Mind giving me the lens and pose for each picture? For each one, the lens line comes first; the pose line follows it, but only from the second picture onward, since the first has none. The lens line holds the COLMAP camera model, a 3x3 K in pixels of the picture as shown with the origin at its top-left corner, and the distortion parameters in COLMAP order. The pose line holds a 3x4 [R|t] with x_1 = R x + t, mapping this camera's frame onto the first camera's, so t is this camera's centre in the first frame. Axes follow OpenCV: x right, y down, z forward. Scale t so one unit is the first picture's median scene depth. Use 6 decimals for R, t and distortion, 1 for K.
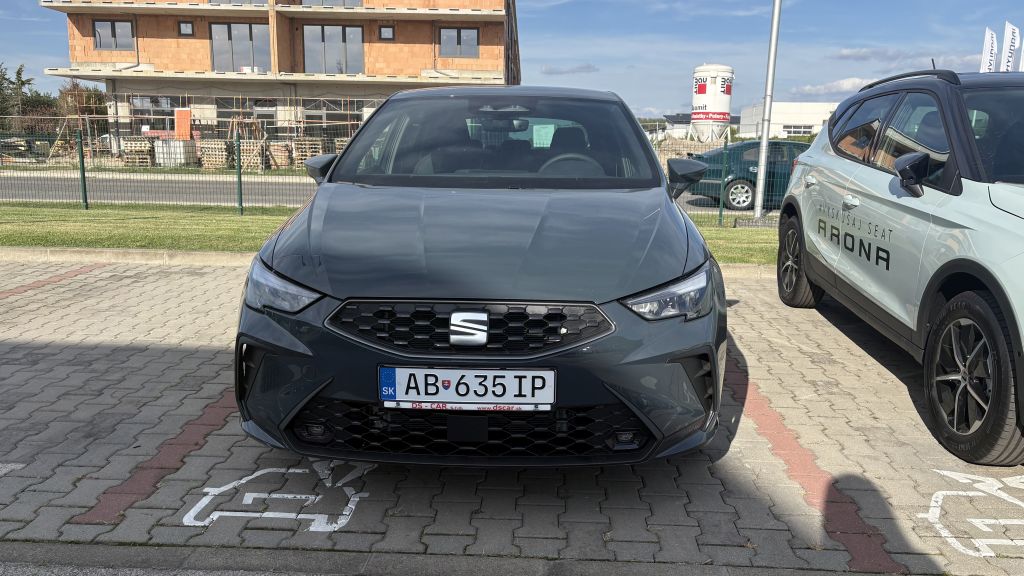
lens RADIAL K [[785.8, 0, 512.0], [0, 785.8, 288.0], [0, 0, 1]] dist [0.029697, -0.008997]
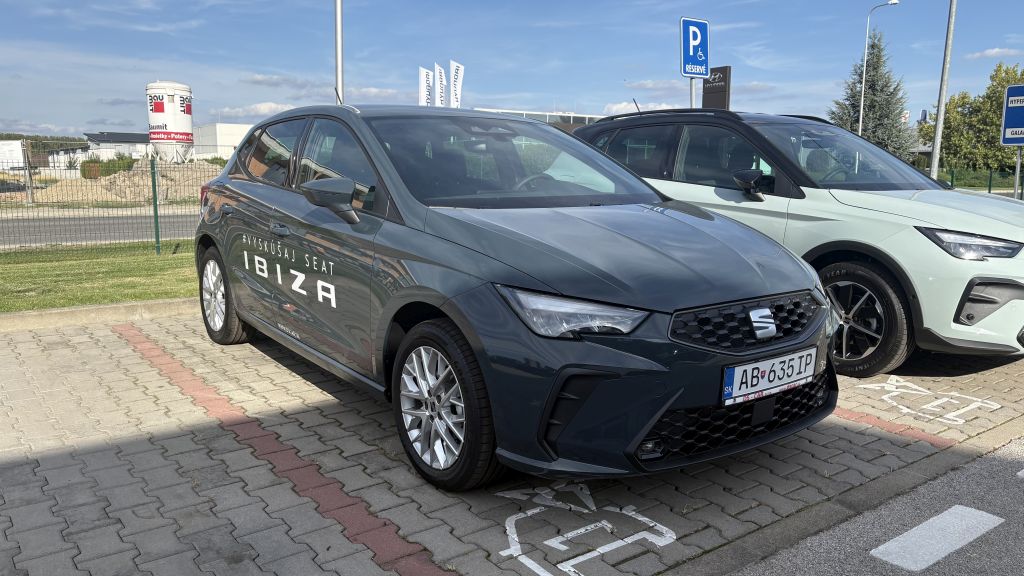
lens RADIAL K [[785.8, 0, 512.0], [0, 785.8, 288.0], [0, 0, 1]] dist [0.029697, -0.008997]
pose [[0.765054, -0.106387, 0.635117, -0.967620], [0.122947, 0.992248, 0.018109, -0.060191], [-0.632121, 0.064231, 0.772203, 0.306149]]
